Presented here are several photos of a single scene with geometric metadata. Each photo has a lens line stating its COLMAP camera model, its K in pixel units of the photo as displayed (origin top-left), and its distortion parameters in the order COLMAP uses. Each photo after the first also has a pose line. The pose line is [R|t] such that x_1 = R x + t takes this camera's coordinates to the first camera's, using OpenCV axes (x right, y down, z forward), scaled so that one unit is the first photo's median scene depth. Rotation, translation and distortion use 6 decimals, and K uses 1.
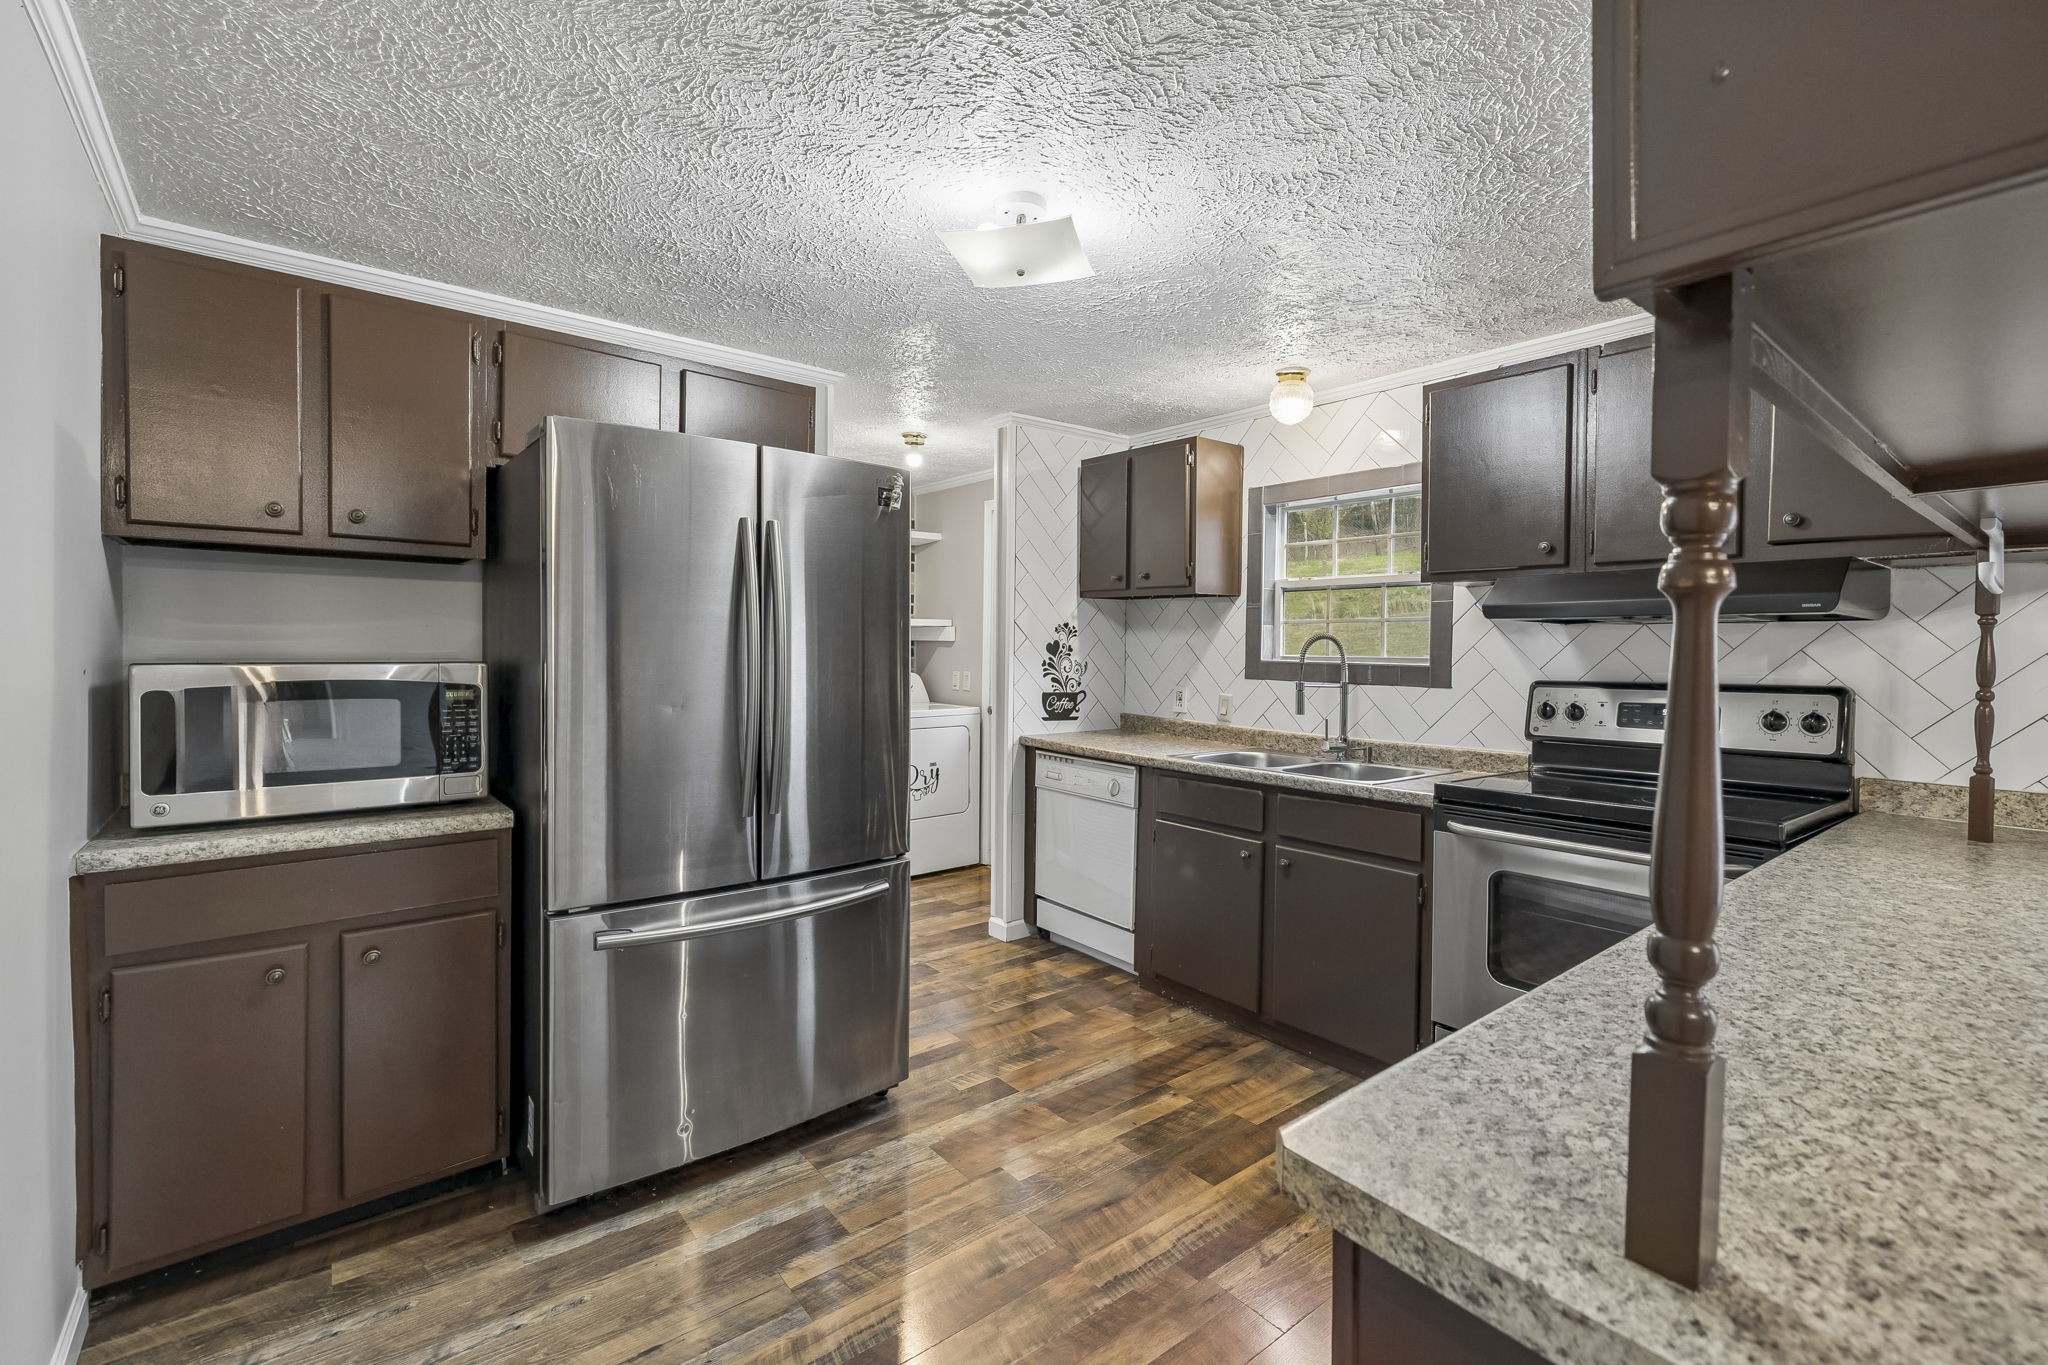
lens RADIAL K [[885.5, 0, 1029.5], [0, 885.5, 643.2], [0, 0, 1]] dist [0.001485, 0.000341]
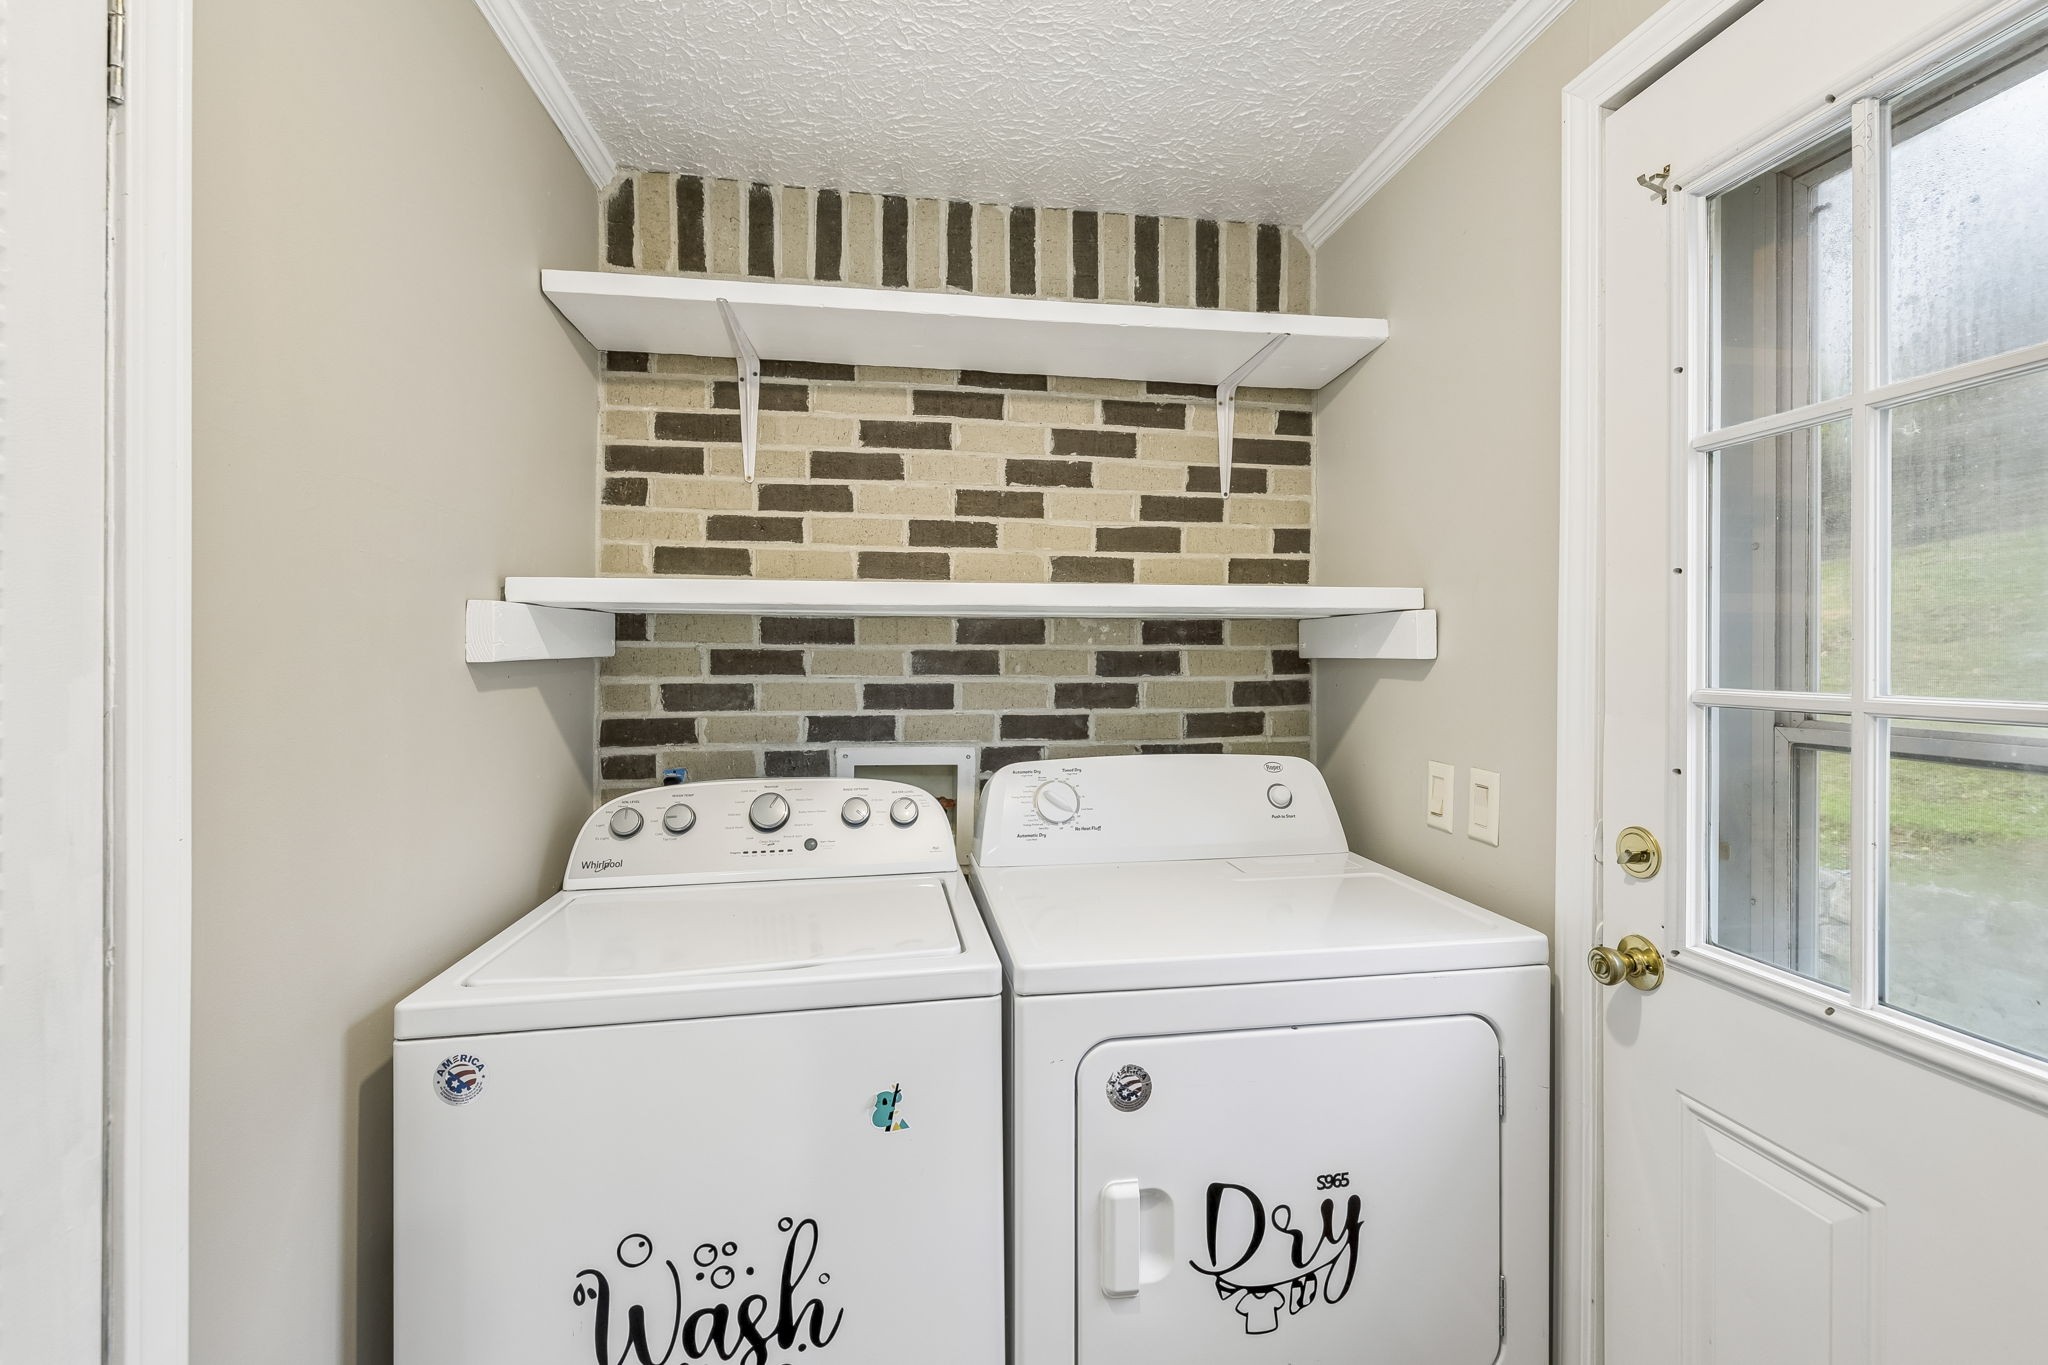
lens RADIAL K [[885.5, 0, 1029.5], [0, 885.5, 643.2], [0, 0, 1]] dist [0.001485, 0.000341]
pose [[0.865726, -0.002387, -0.500513, -0.104457], [-0.000844, 0.999980, -0.006230, -0.011284], [0.500518, 0.005816, 0.865707, 1.312099]]
